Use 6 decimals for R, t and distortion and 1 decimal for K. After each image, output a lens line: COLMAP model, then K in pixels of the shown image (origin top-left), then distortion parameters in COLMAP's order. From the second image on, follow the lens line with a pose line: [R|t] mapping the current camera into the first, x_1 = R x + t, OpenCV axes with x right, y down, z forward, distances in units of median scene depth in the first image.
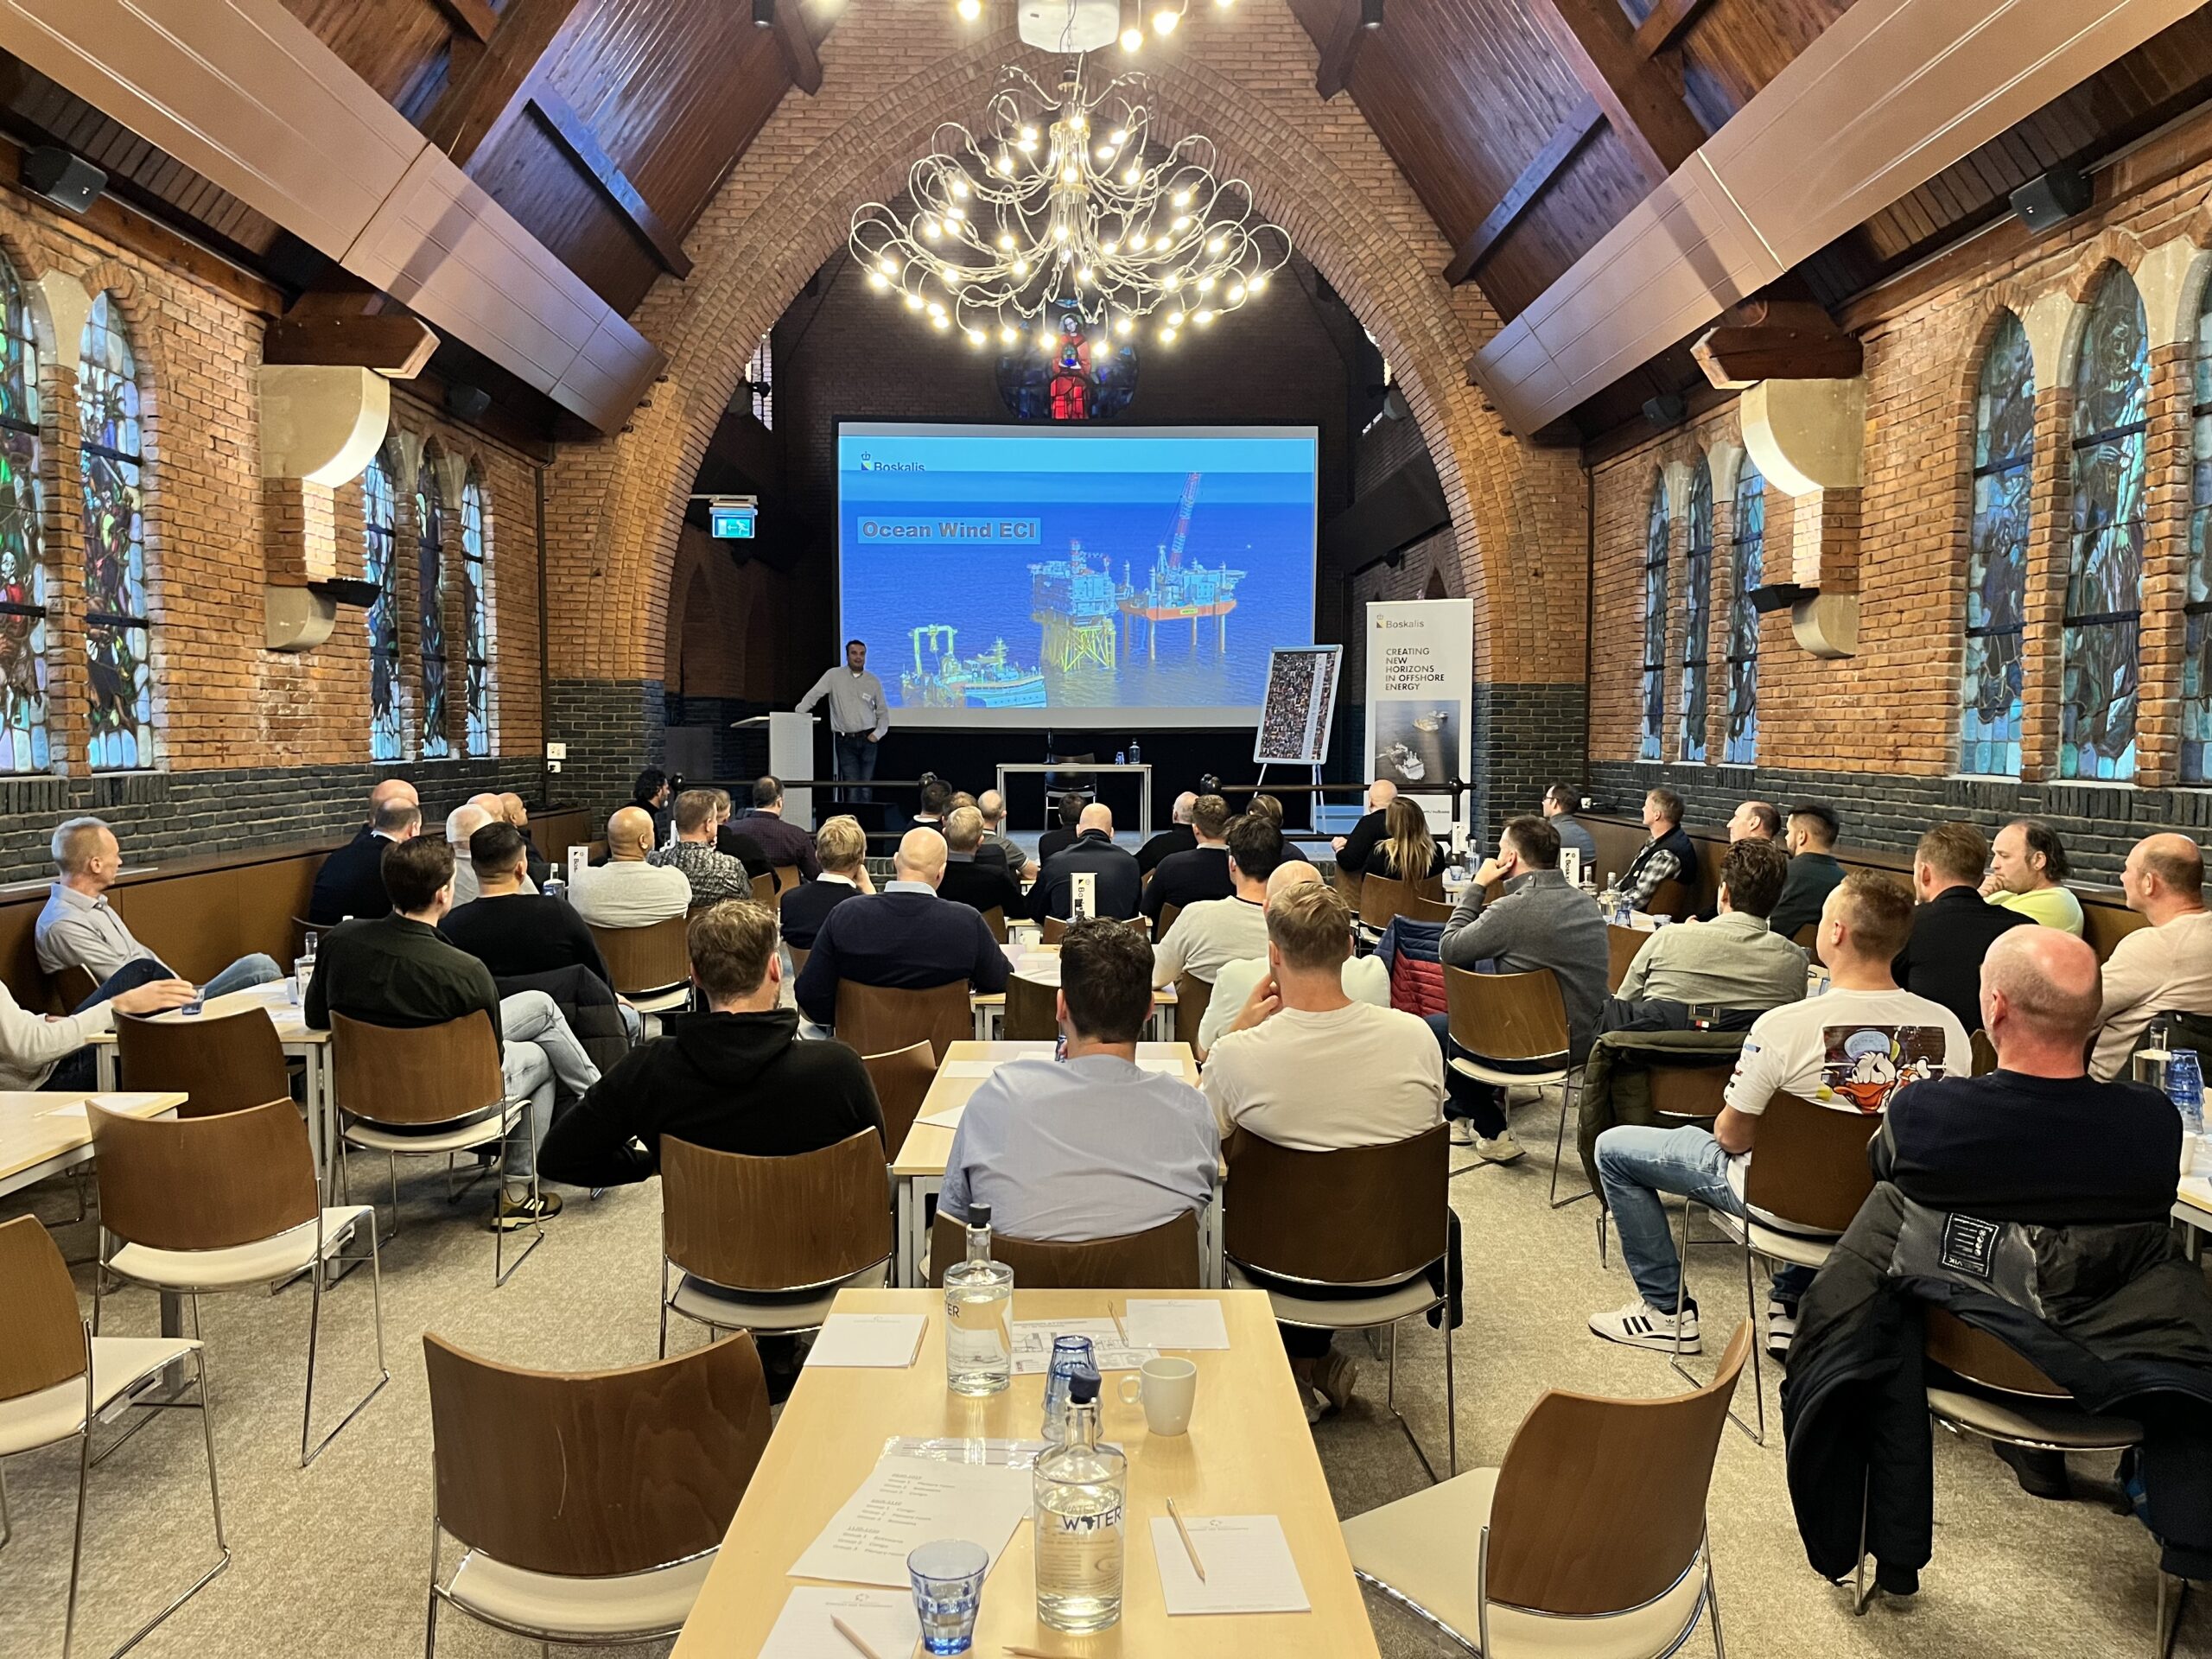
lens RADIAL K [[1678.2, 0, 1118.0], [0, 1678.2, 831.3], [0, 0, 1]] dist [0.046109, -0.056827]
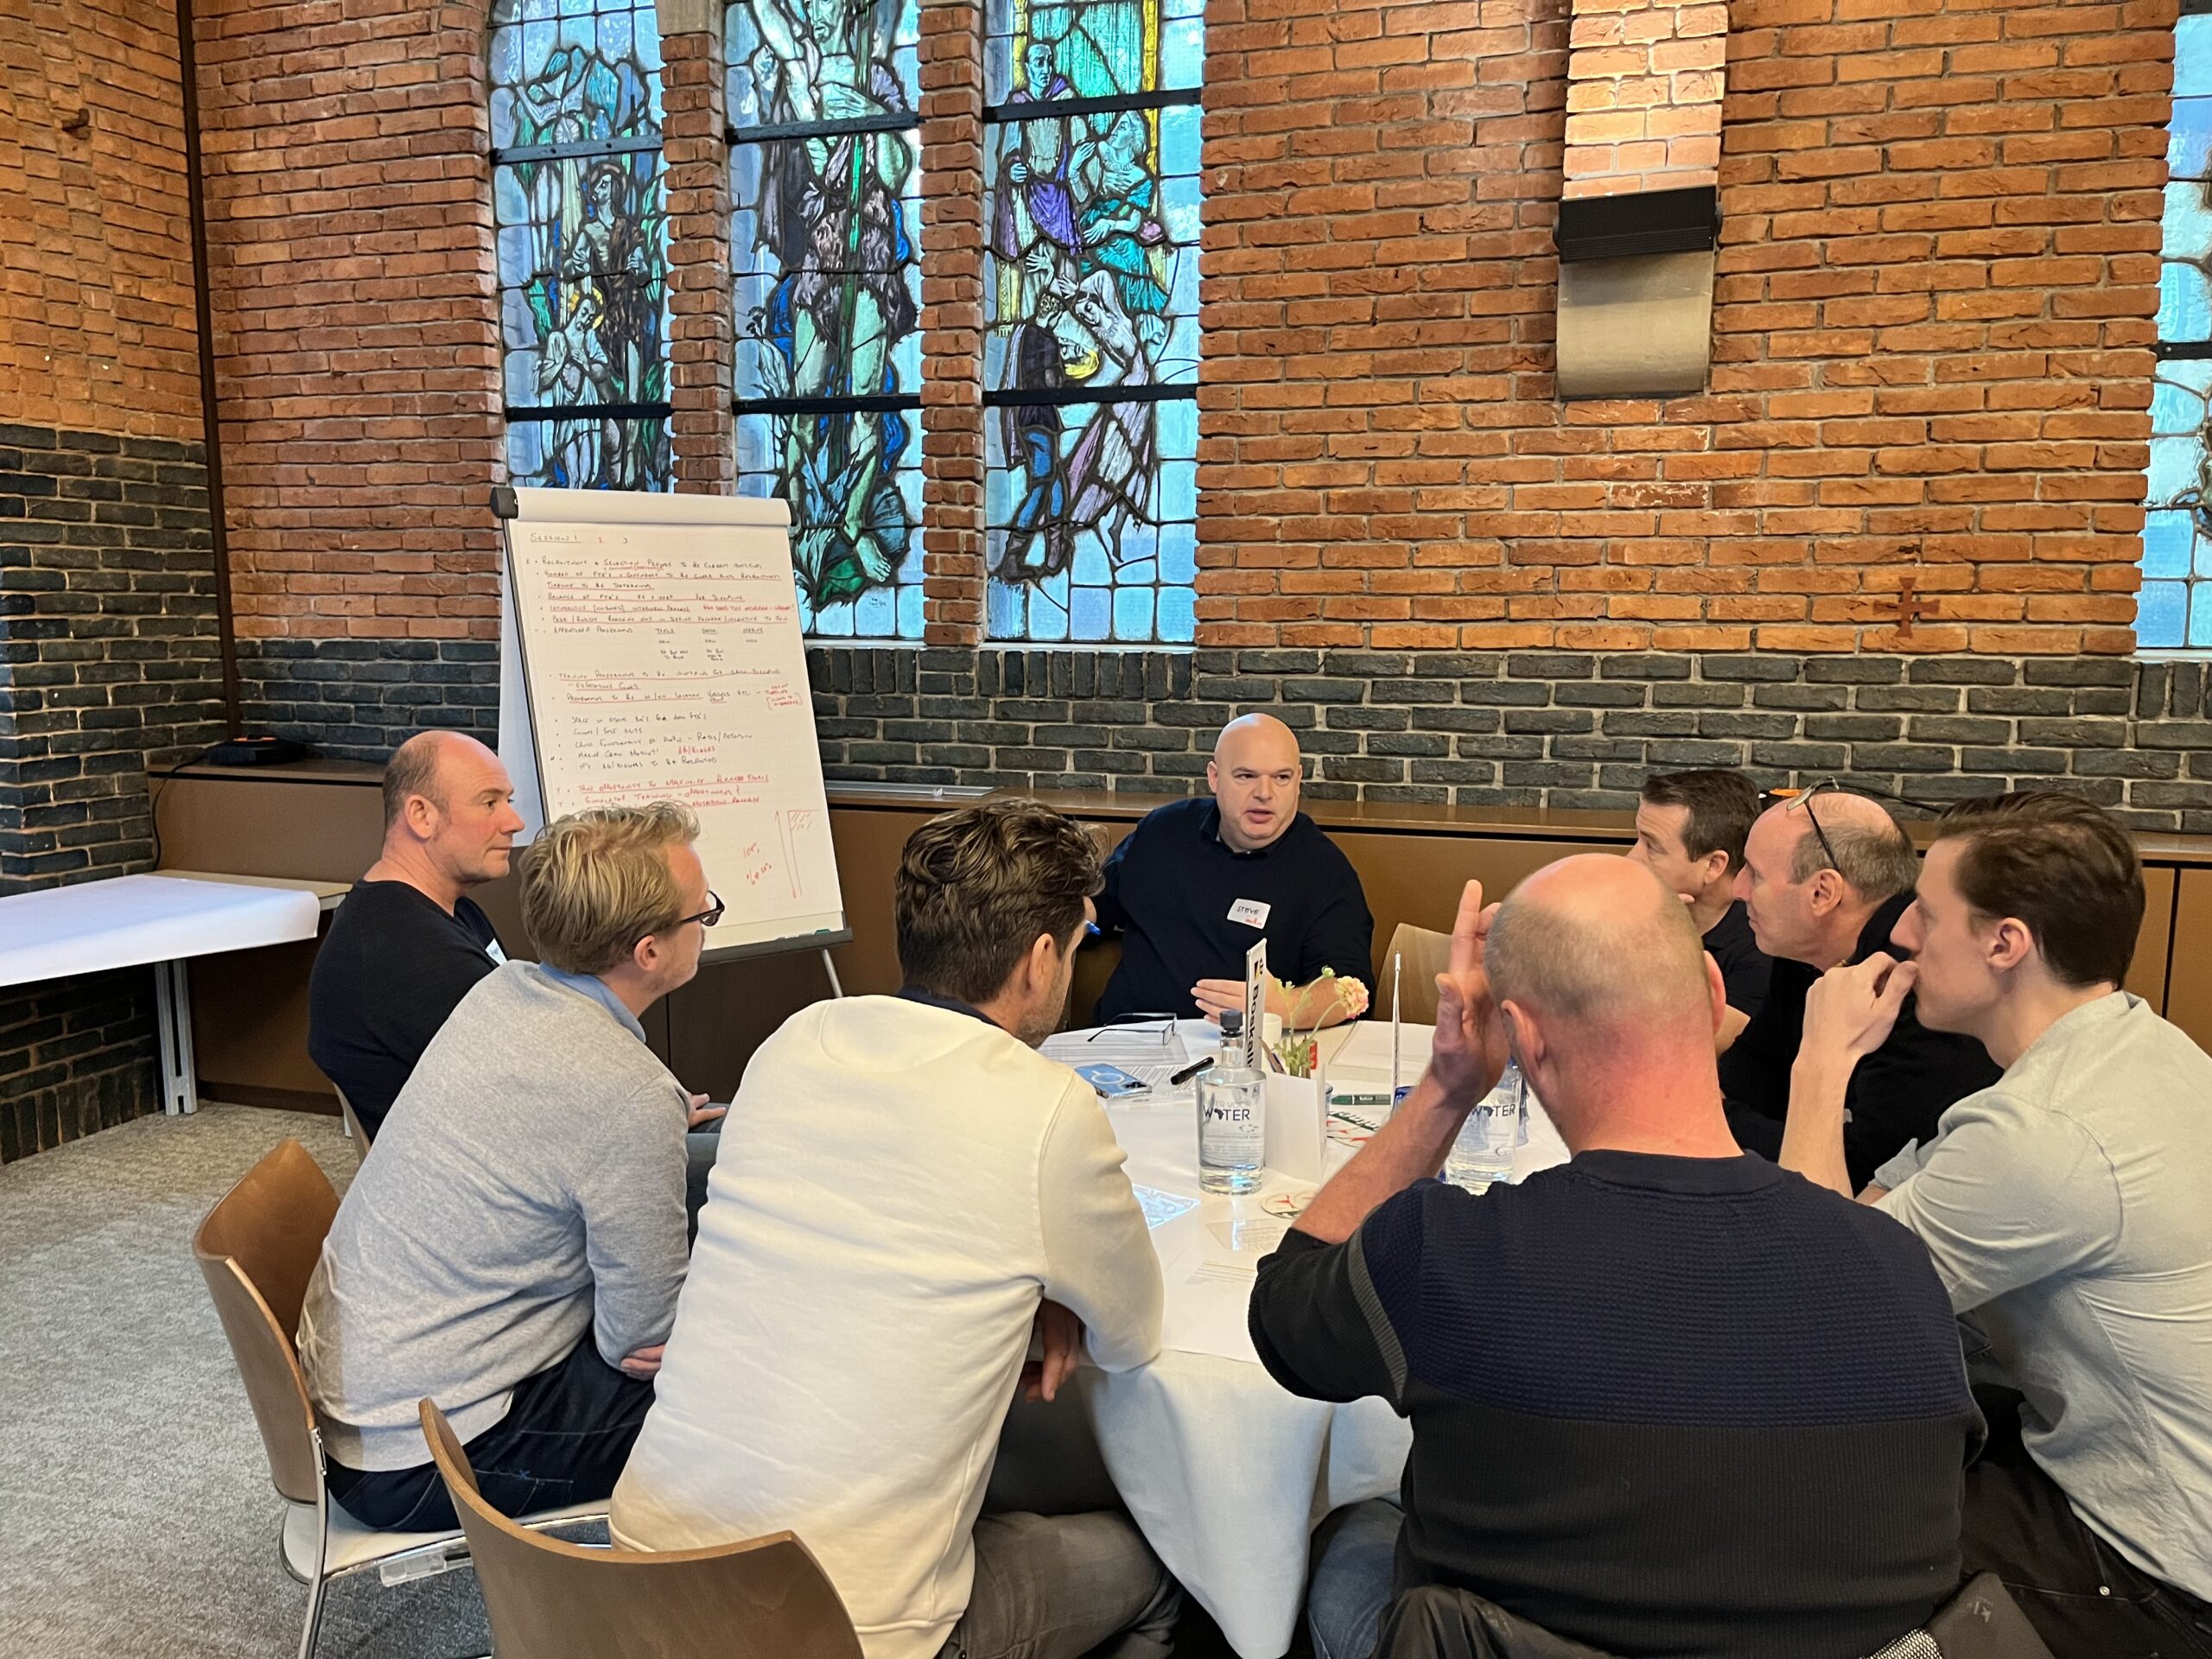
lens RADIAL K [[1678.2, 0, 1034.1], [0, 1678.2, 847.0], [0, 0, 1]] dist [0.046109, -0.056827]
pose [[0.344588, -0.128504, 0.929917, -0.059476], [0.051675, 0.991681, 0.117890, -0.046502], [-0.937331, 0.007430, 0.348362, 1.021652]]
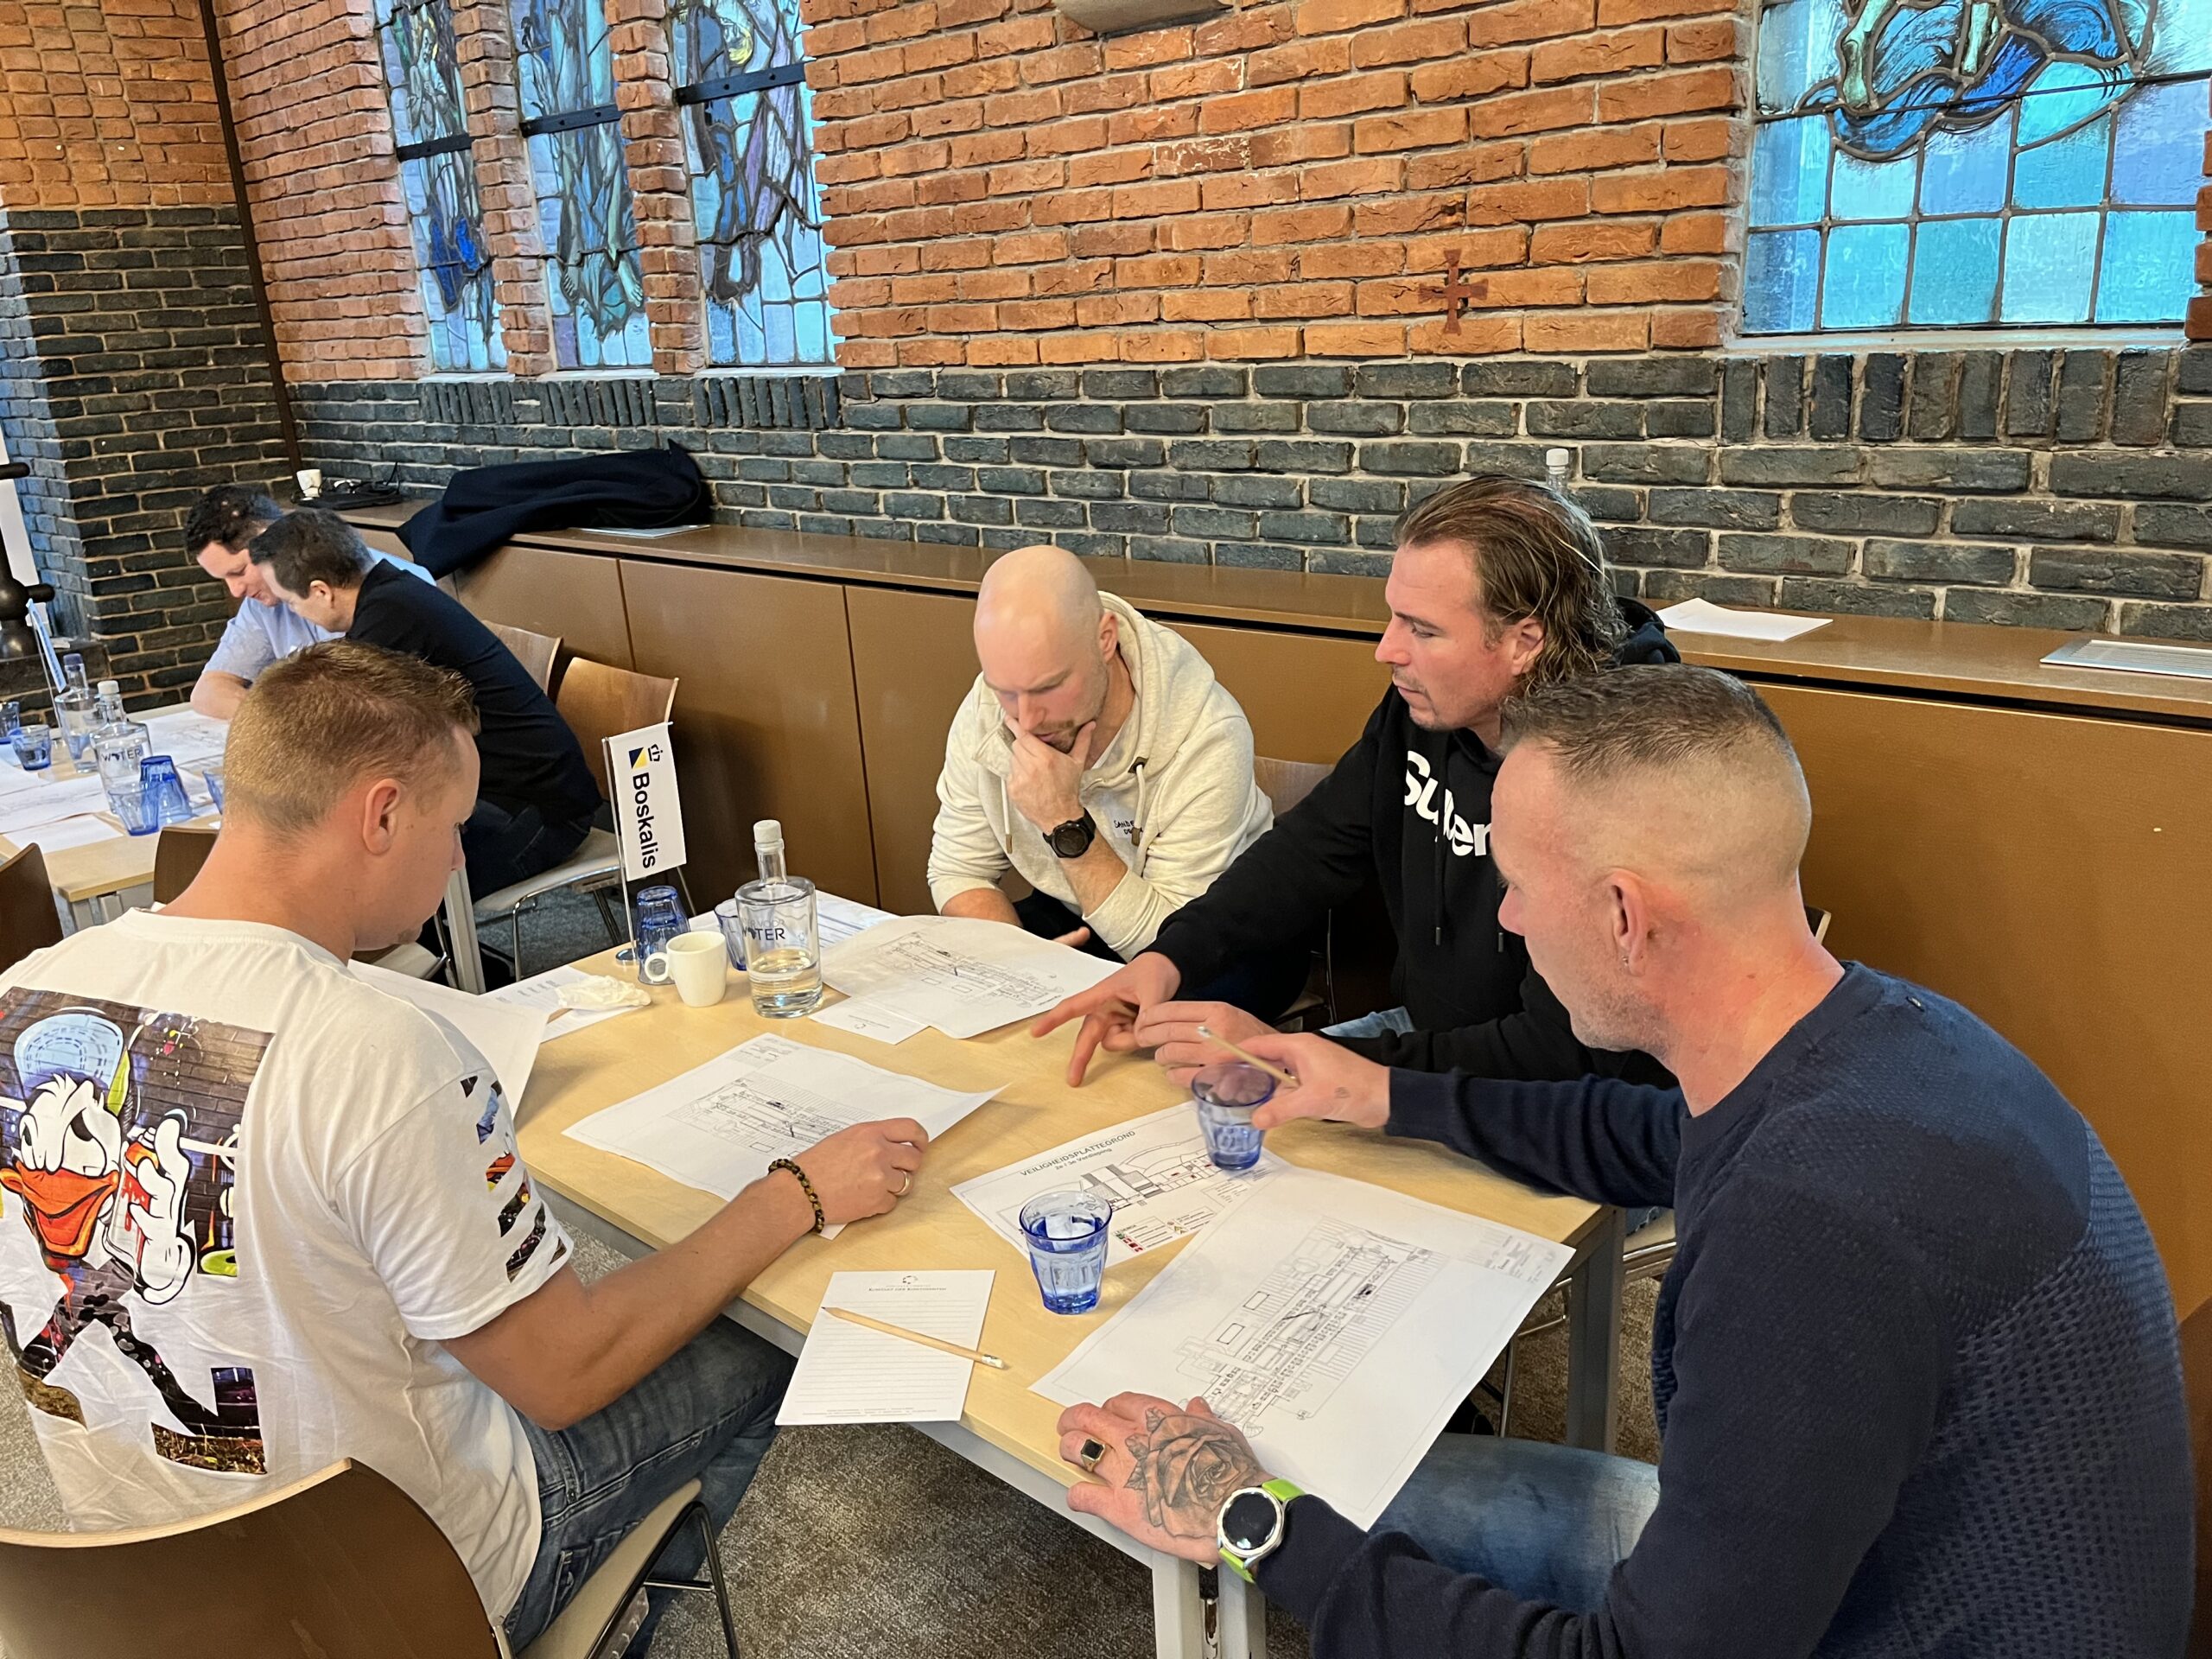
lens RADIAL K [[1678.2, 0, 1051.1], [0, 1678.2, 847.2], [0, 0, 1]] dist [0.046109, -0.056827]
pose [[0.715111, -0.260068, 0.648831, 0.144654], [0.101538, 0.957014, 0.271686, -0.038409], [-0.691597, -0.128405, 0.710778, 0.767619]]
